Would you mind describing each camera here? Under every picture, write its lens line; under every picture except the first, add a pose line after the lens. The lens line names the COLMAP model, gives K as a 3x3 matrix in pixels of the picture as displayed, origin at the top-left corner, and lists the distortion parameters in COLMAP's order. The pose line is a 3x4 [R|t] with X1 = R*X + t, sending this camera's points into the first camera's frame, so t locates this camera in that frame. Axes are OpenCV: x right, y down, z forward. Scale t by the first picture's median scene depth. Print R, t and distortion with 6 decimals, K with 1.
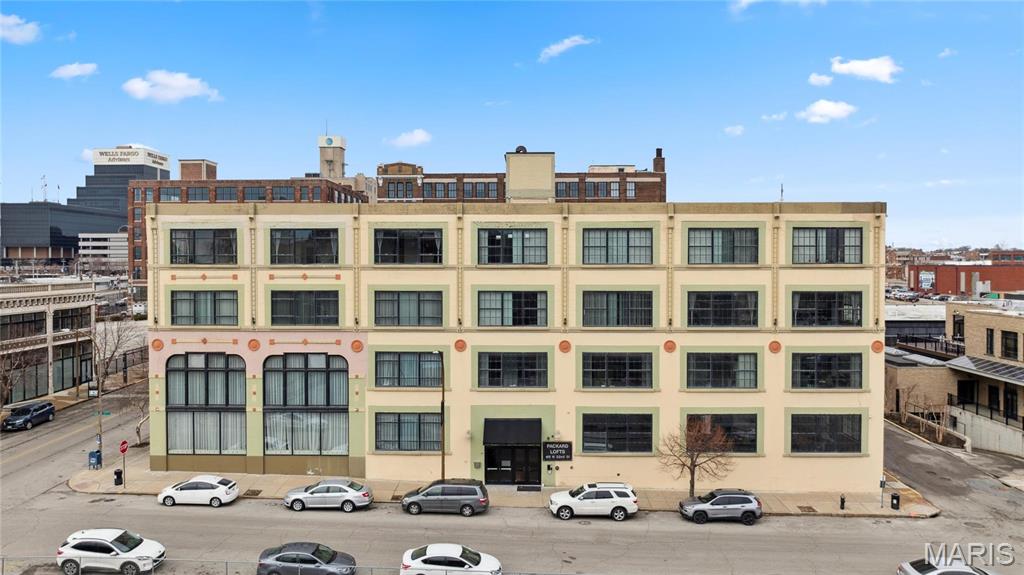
lens RADIAL K [[713.2, 0, 512.0], [0, 713.2, 287.5], [0, 0, 1]] dist [-0.010271, -0.003034]
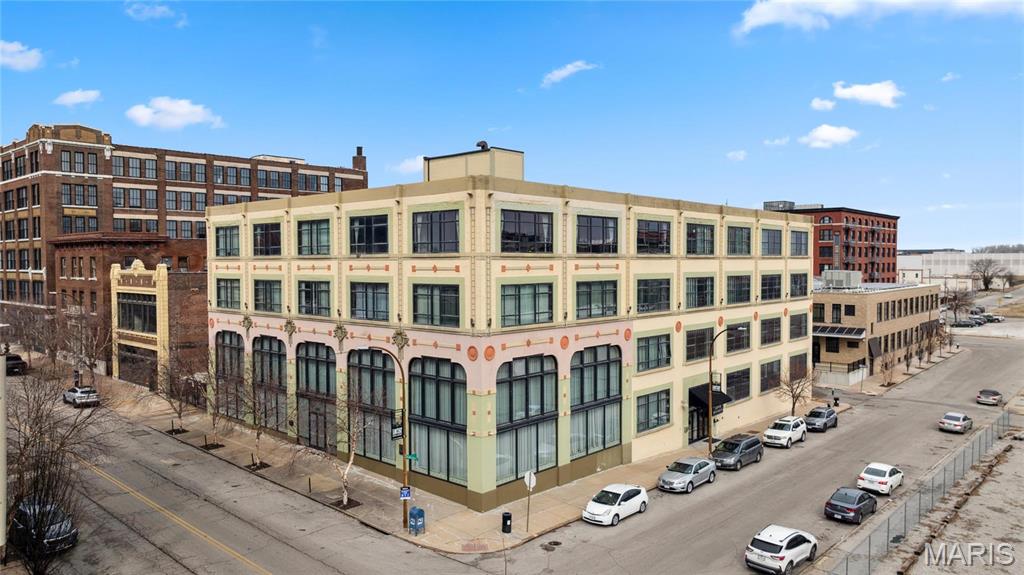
lens RADIAL K [[713.2, 0, 512.0], [0, 713.2, 287.5], [0, 0, 1]] dist [-0.010271, -0.003034]
pose [[0.660516, -0.029450, 0.750234, -1.087334], [0.030998, 0.999448, 0.011942, -0.001961], [-0.750171, 0.015368, 0.661065, 0.450112]]
